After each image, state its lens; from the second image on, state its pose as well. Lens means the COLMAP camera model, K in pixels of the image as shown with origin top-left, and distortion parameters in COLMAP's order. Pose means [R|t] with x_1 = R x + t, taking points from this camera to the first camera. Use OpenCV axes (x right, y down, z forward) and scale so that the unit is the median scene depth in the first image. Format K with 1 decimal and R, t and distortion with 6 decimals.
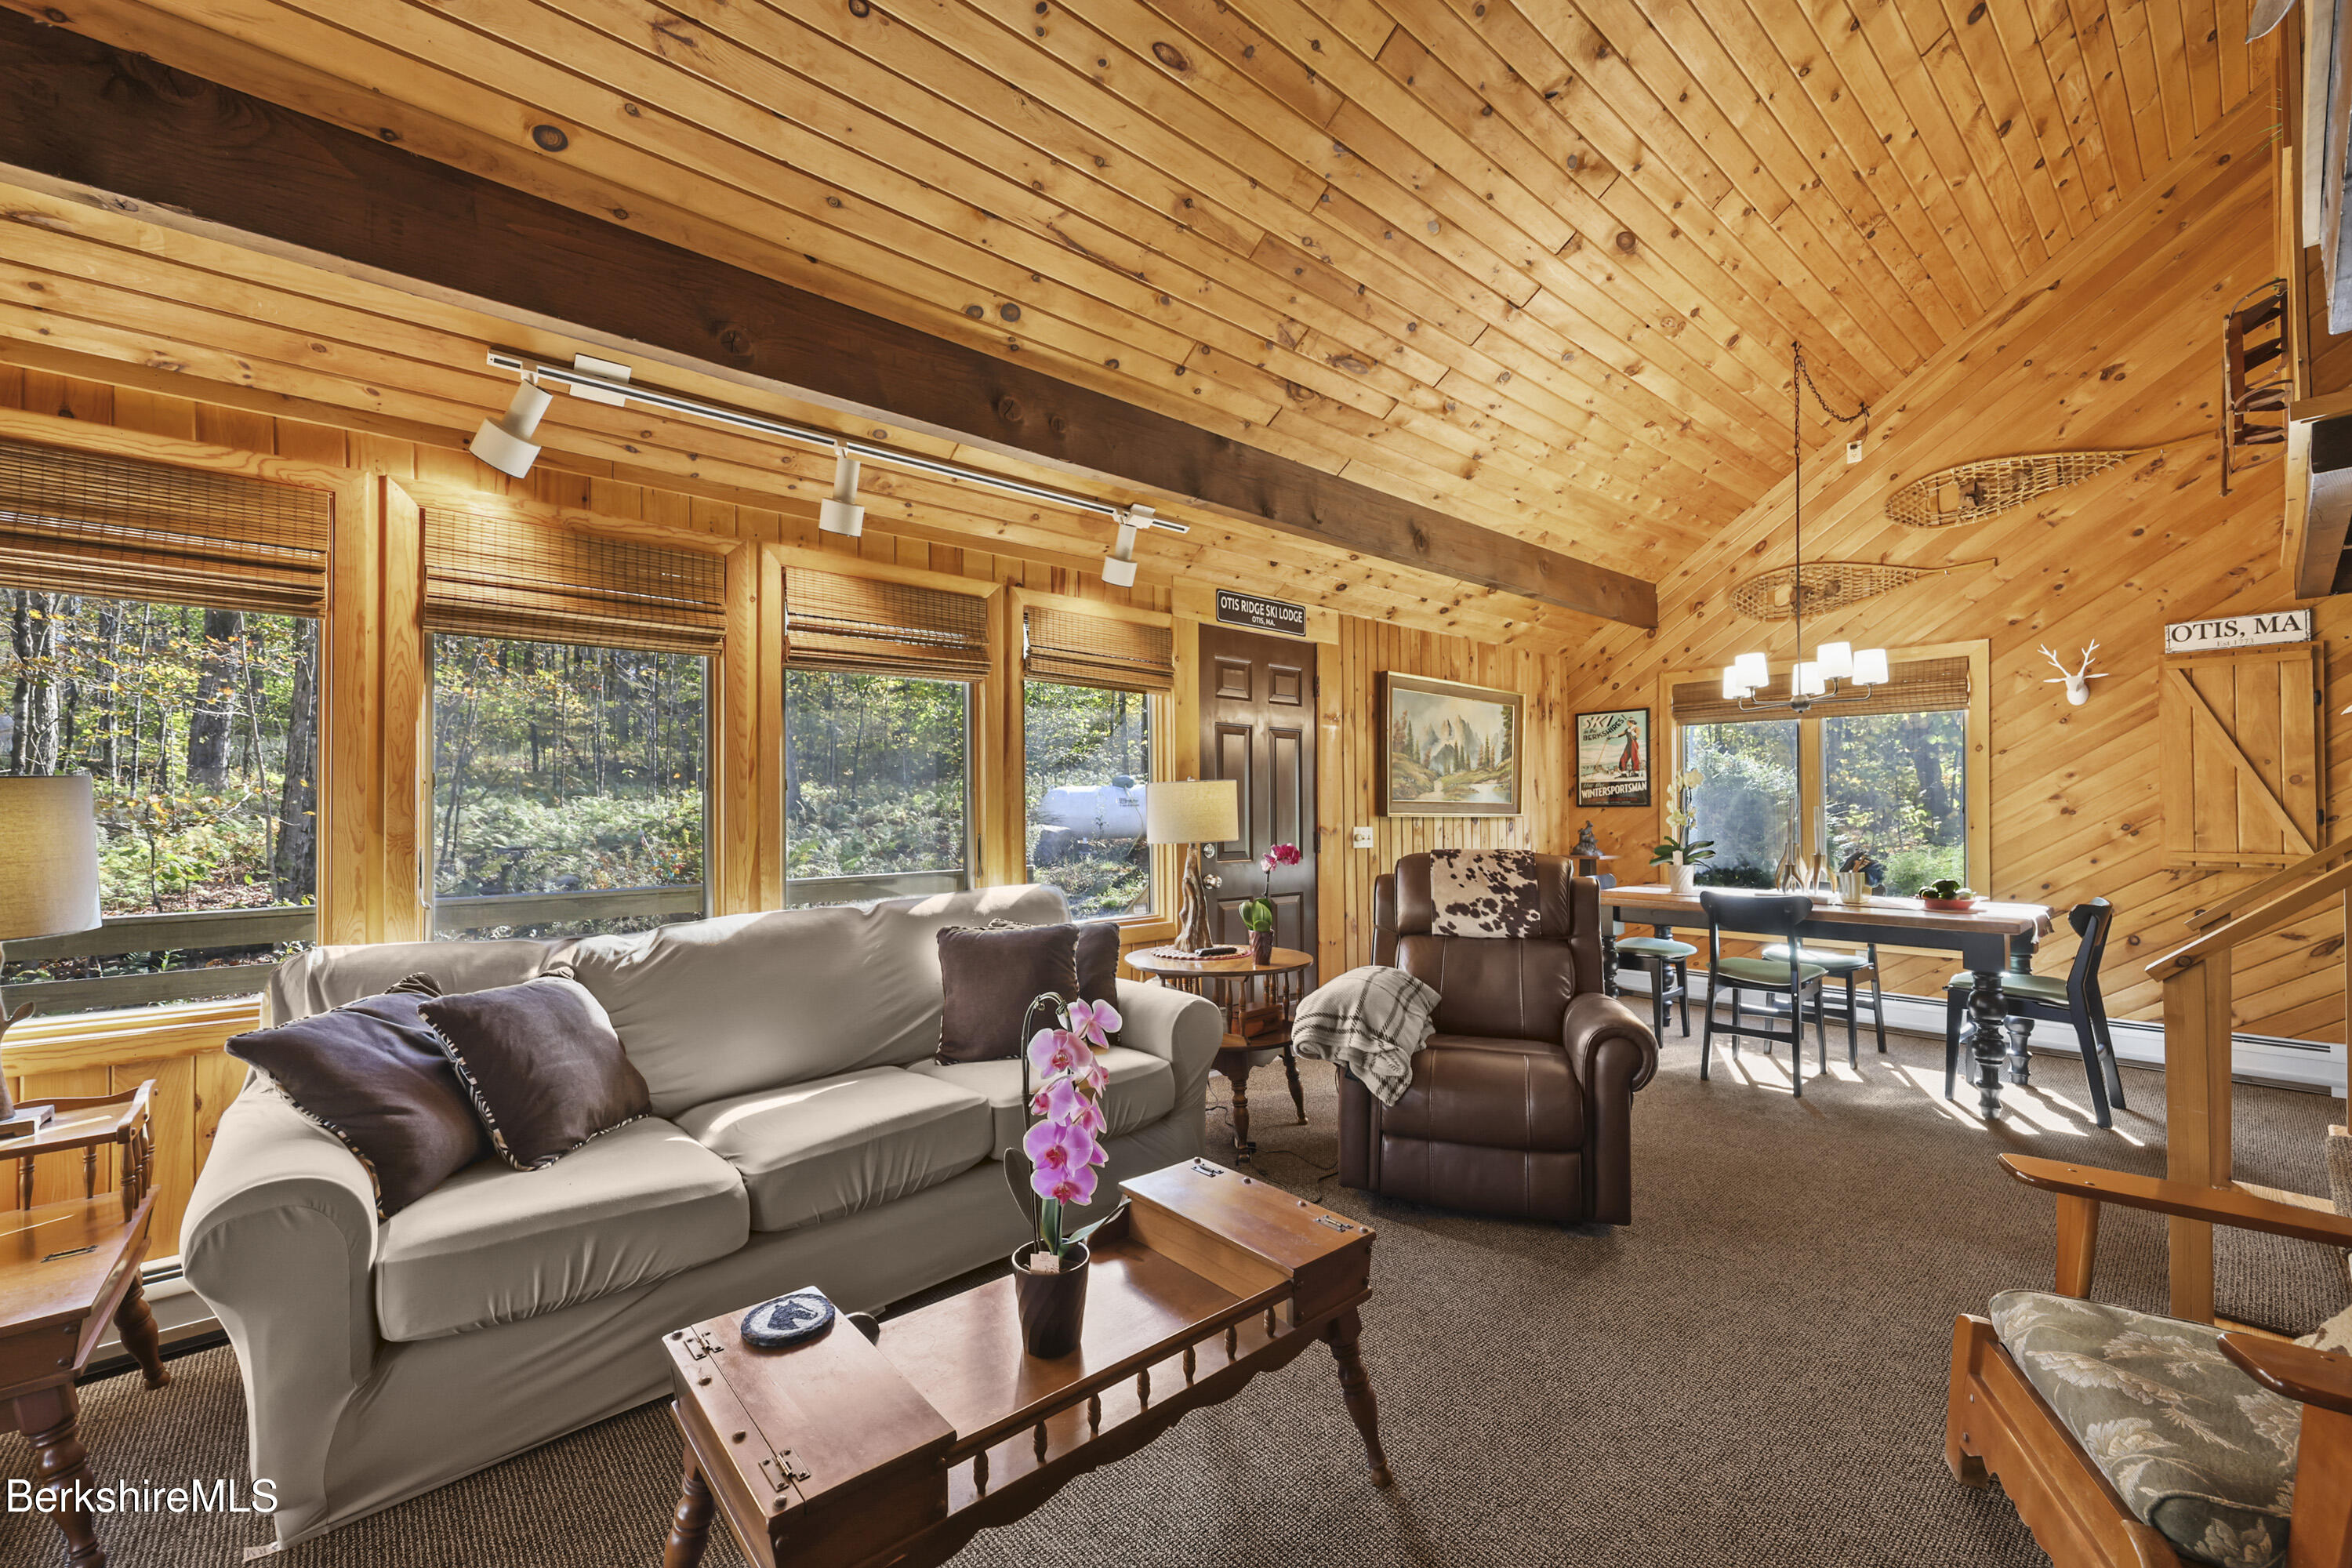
lens RADIAL K [[957.6, 0, 1177.6], [0, 957.6, 804.7], [0, 0, 1]] dist [-0.002801, 0.000973]
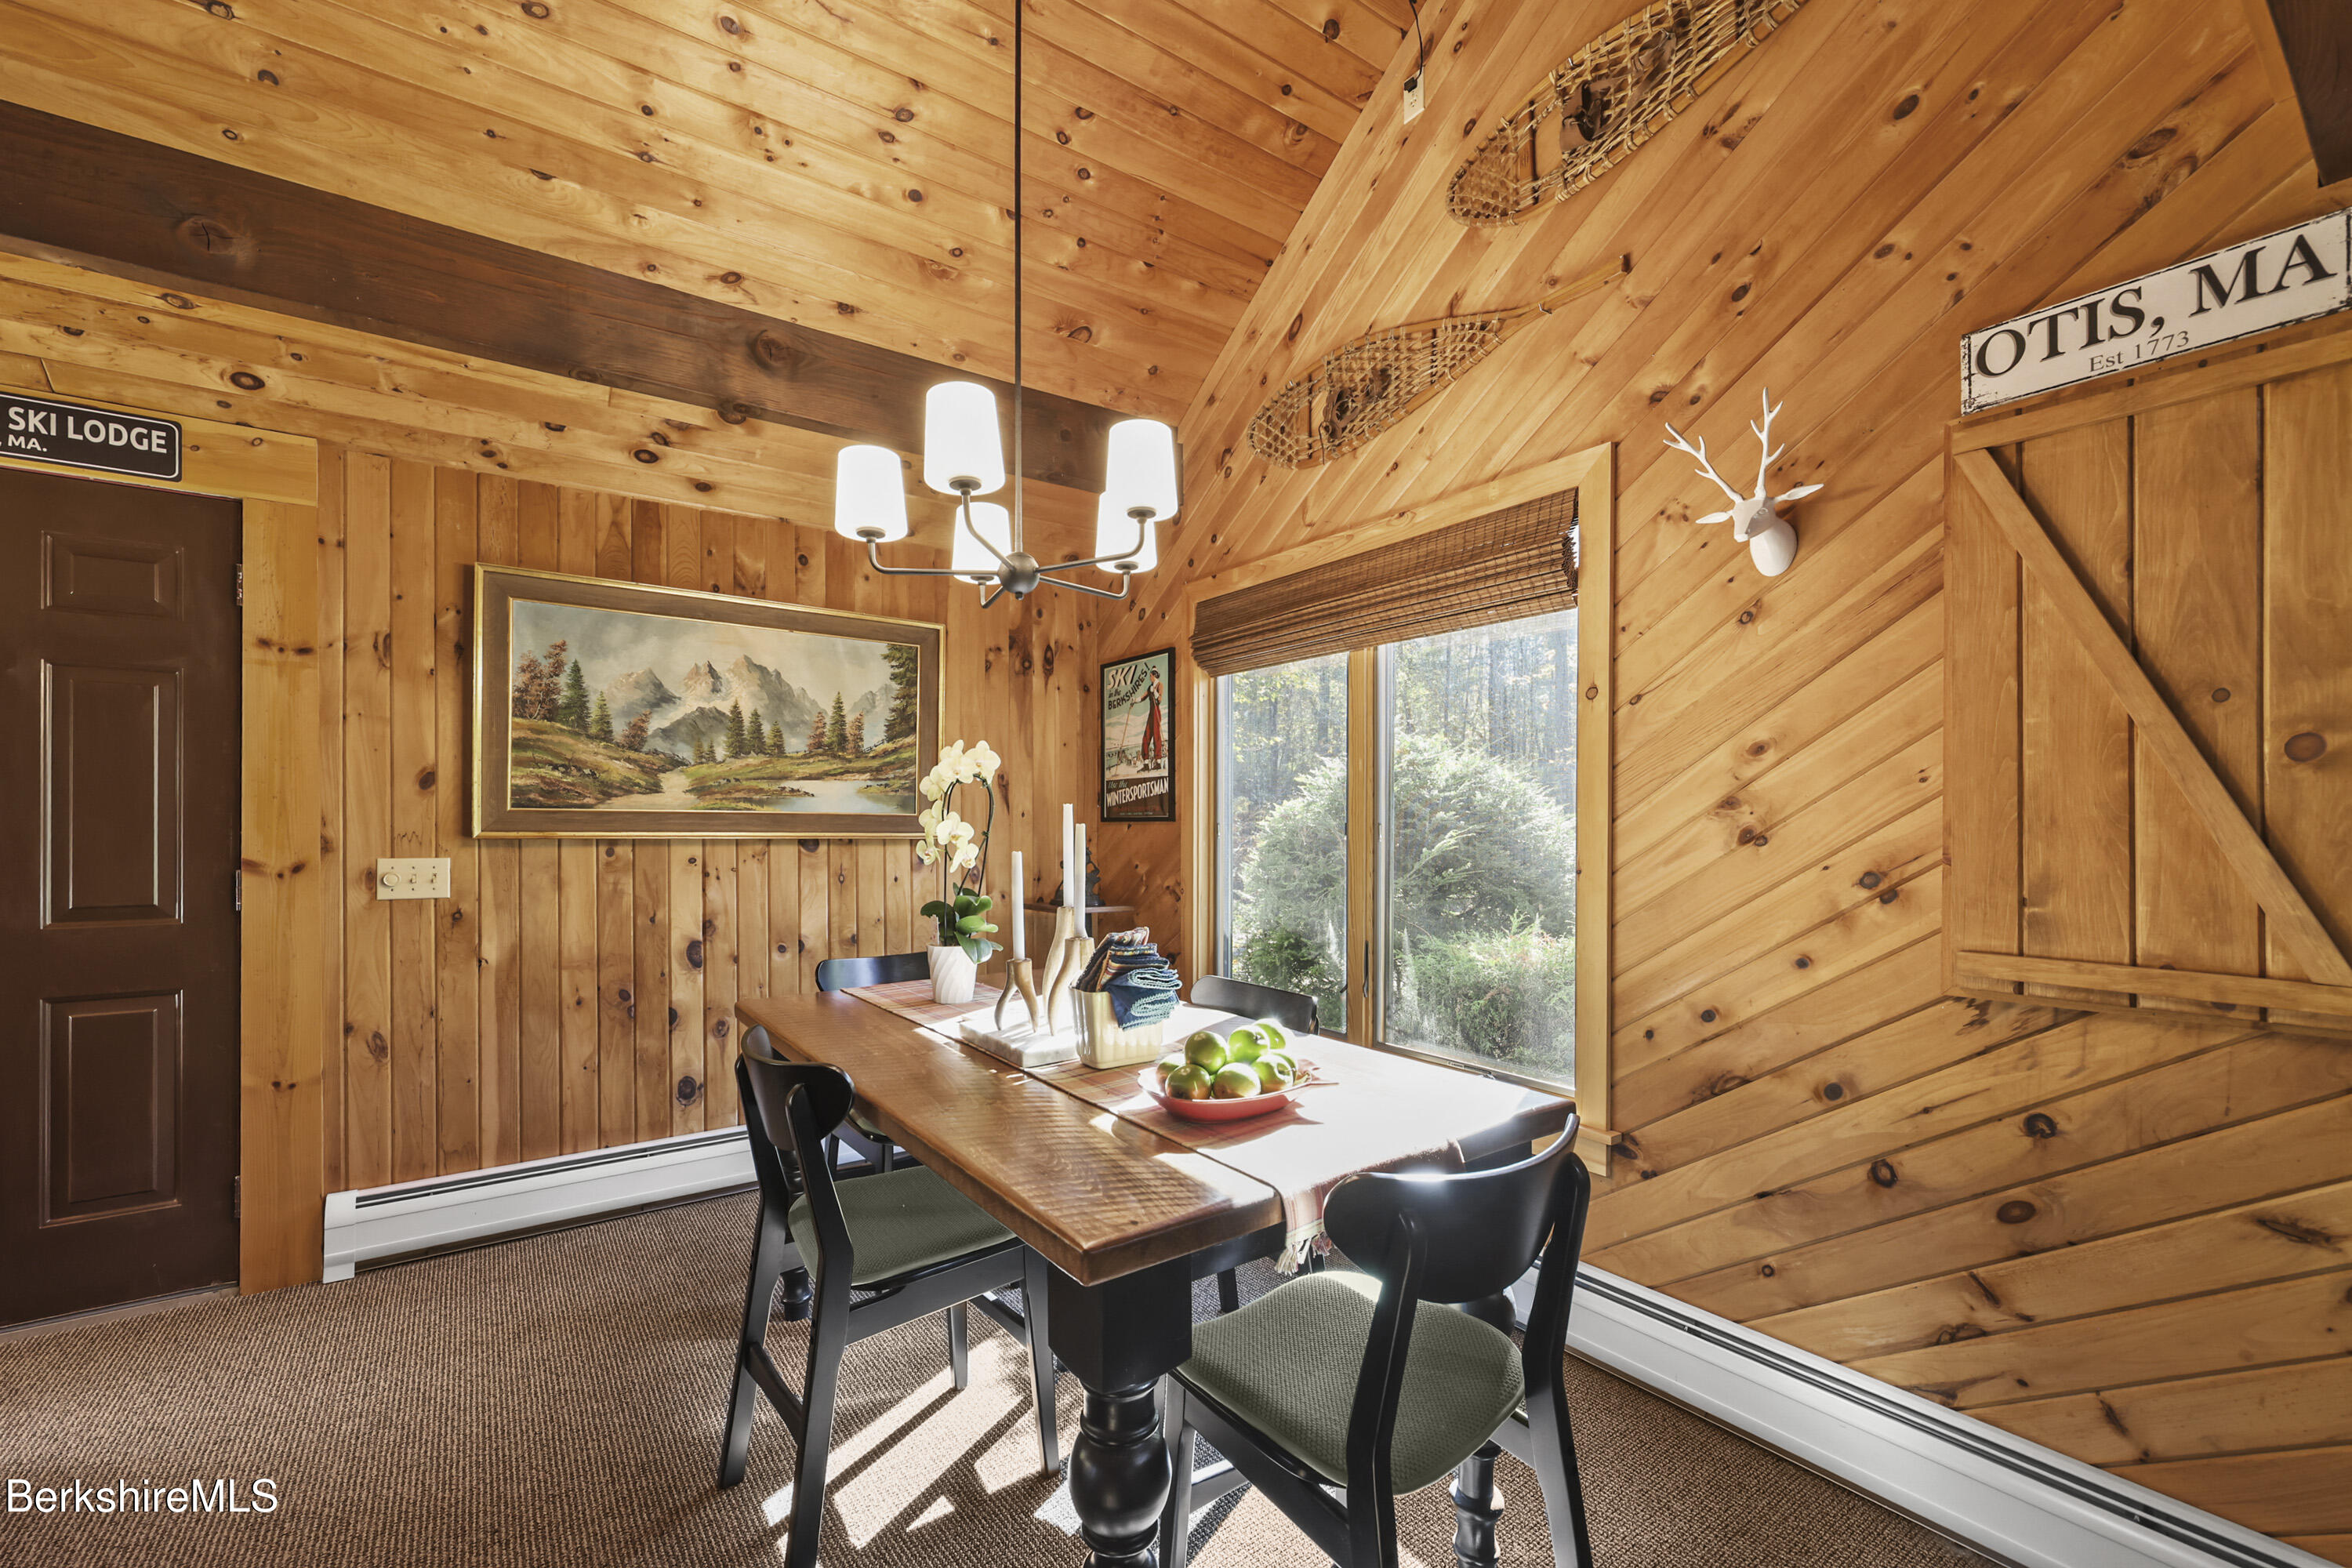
lens RADIAL K [[957.6, 0, 1174.5], [0, 957.6, 829.1], [0, 0, 1]] dist [-0.002801, 0.000973]
pose [[0.995165, 0.004839, -0.098100, 0.727484], [-0.003390, 0.999883, 0.014932, -0.002303], [0.098161, -0.014527, 0.995065, 0.568340]]
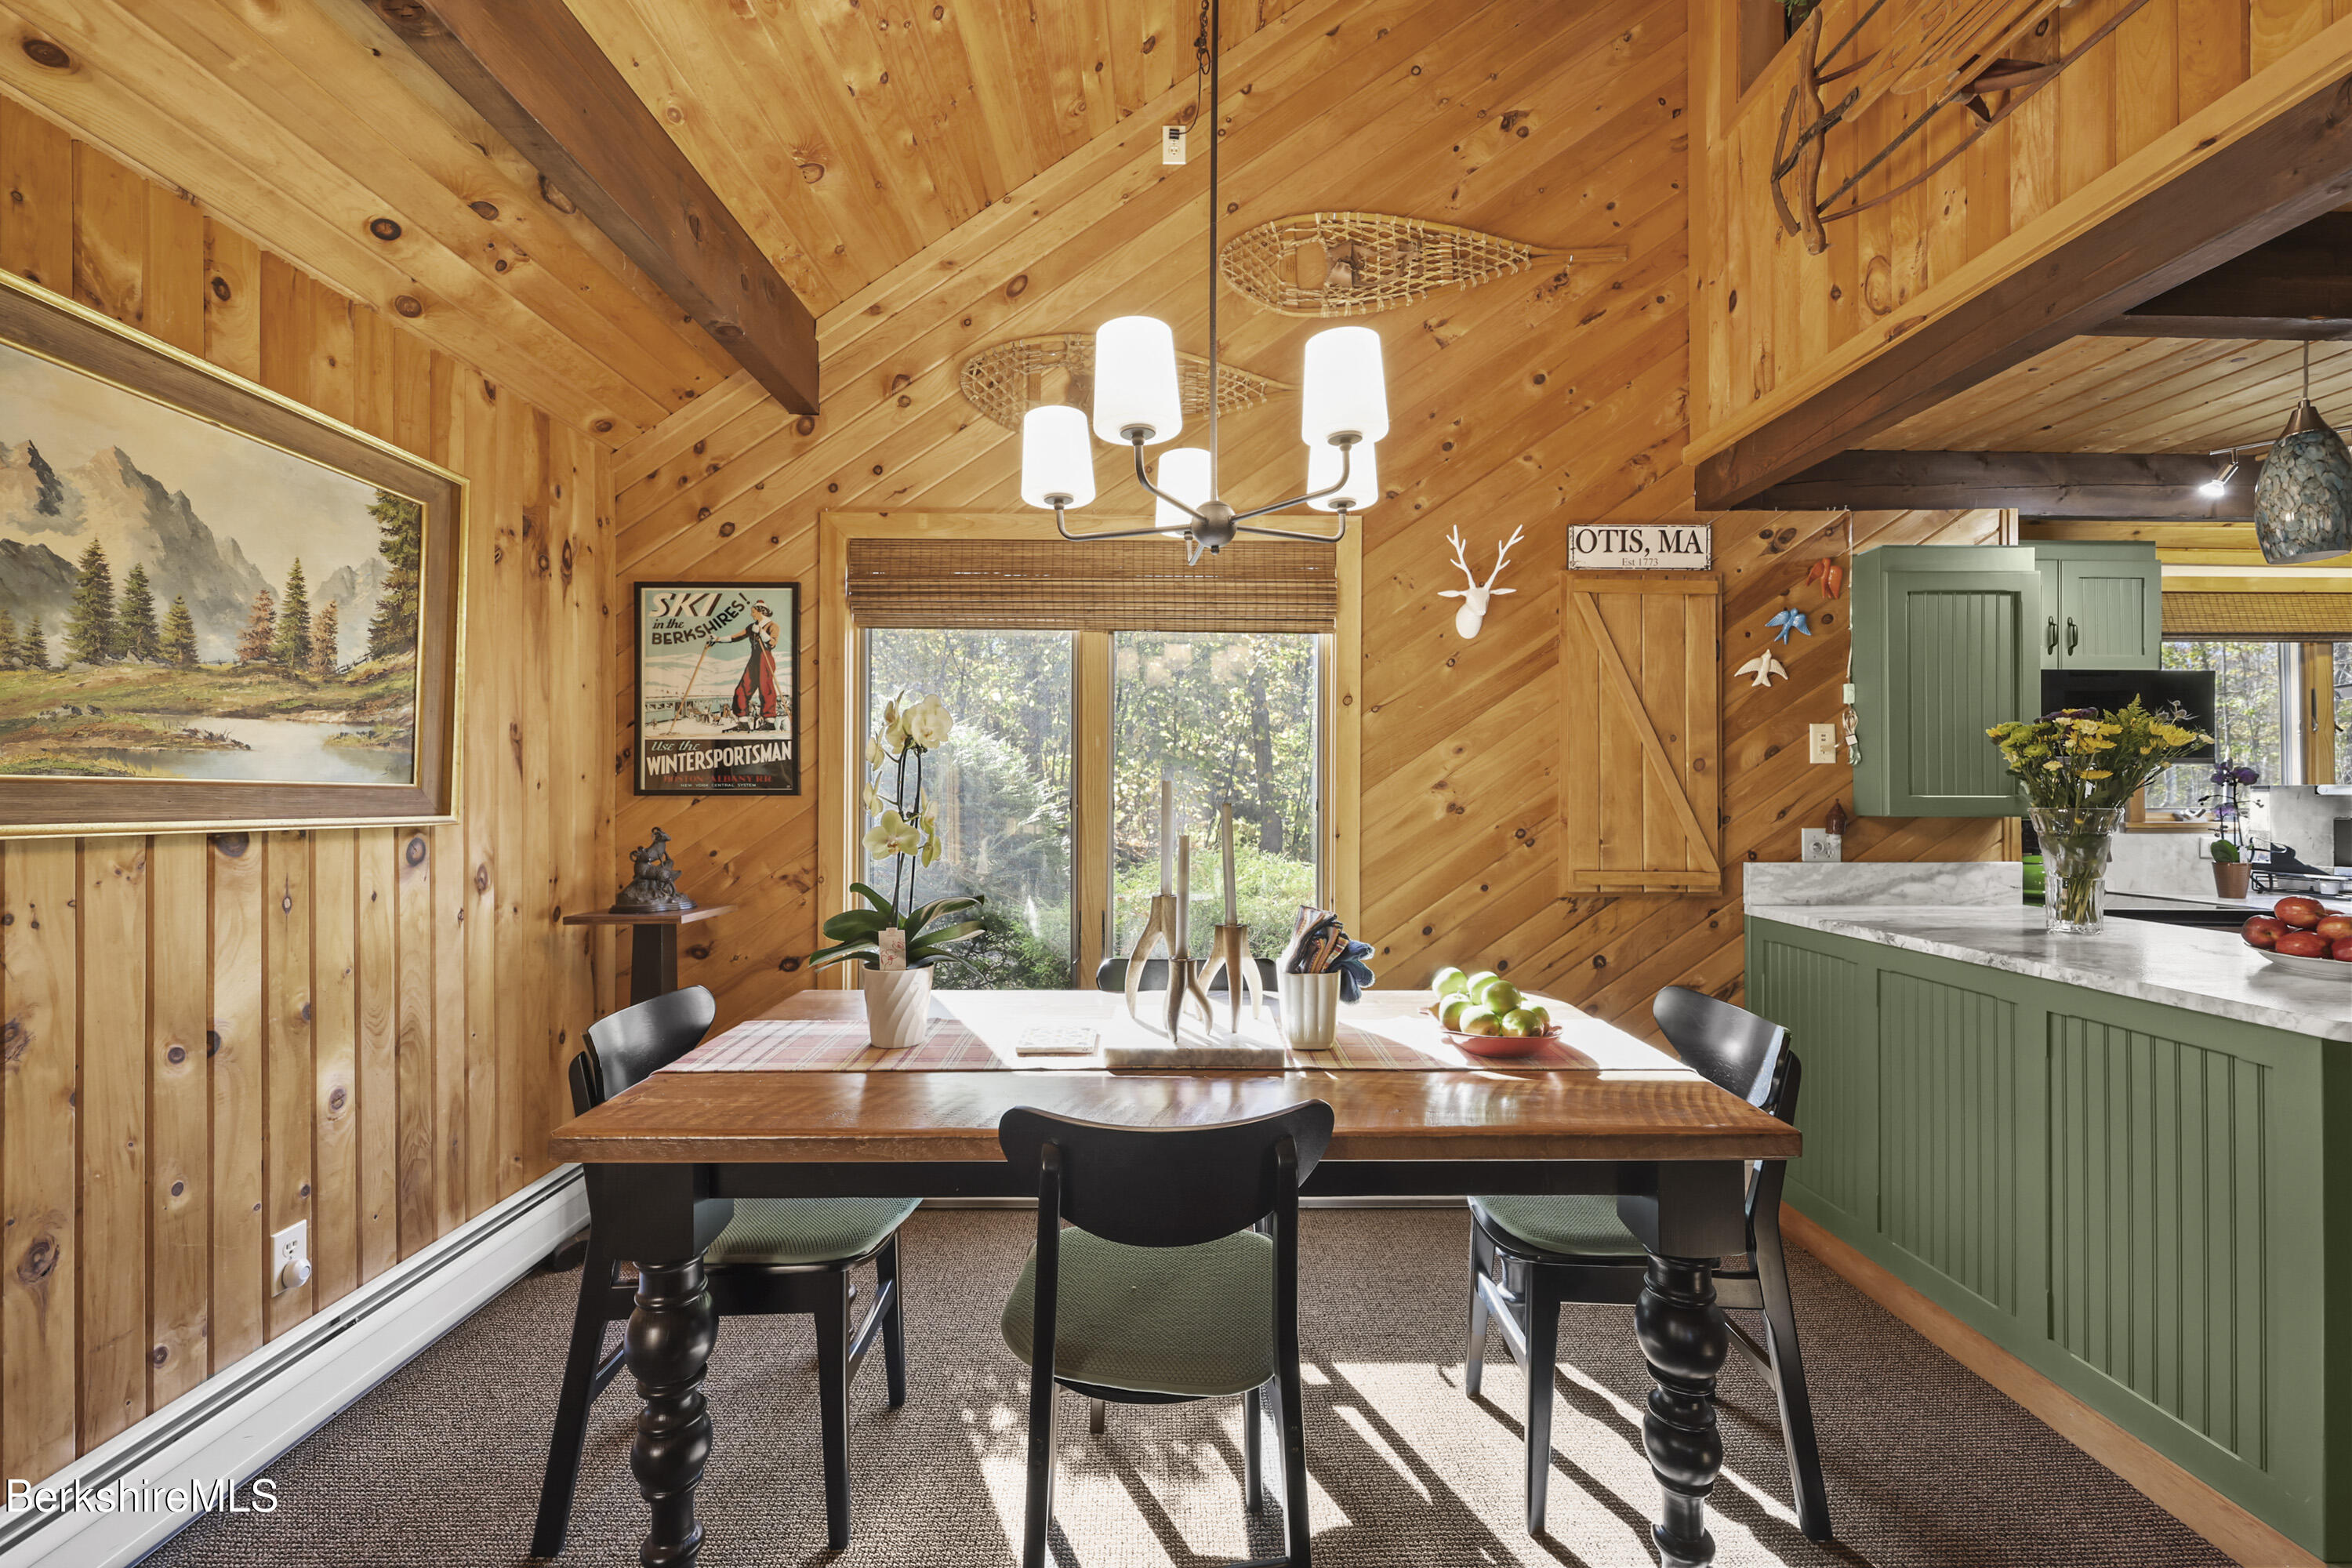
lens RADIAL K [[957.6, 0, 1187.0], [0, 957.6, 786.6], [0, 0, 1]] dist [-0.002801, 0.000973]
pose [[0.648554, 0.010295, 0.761099, 0.346336], [-0.010137, 0.999937, -0.004887, -0.002700], [-0.761101, -0.004546, 0.648617, 0.732594]]
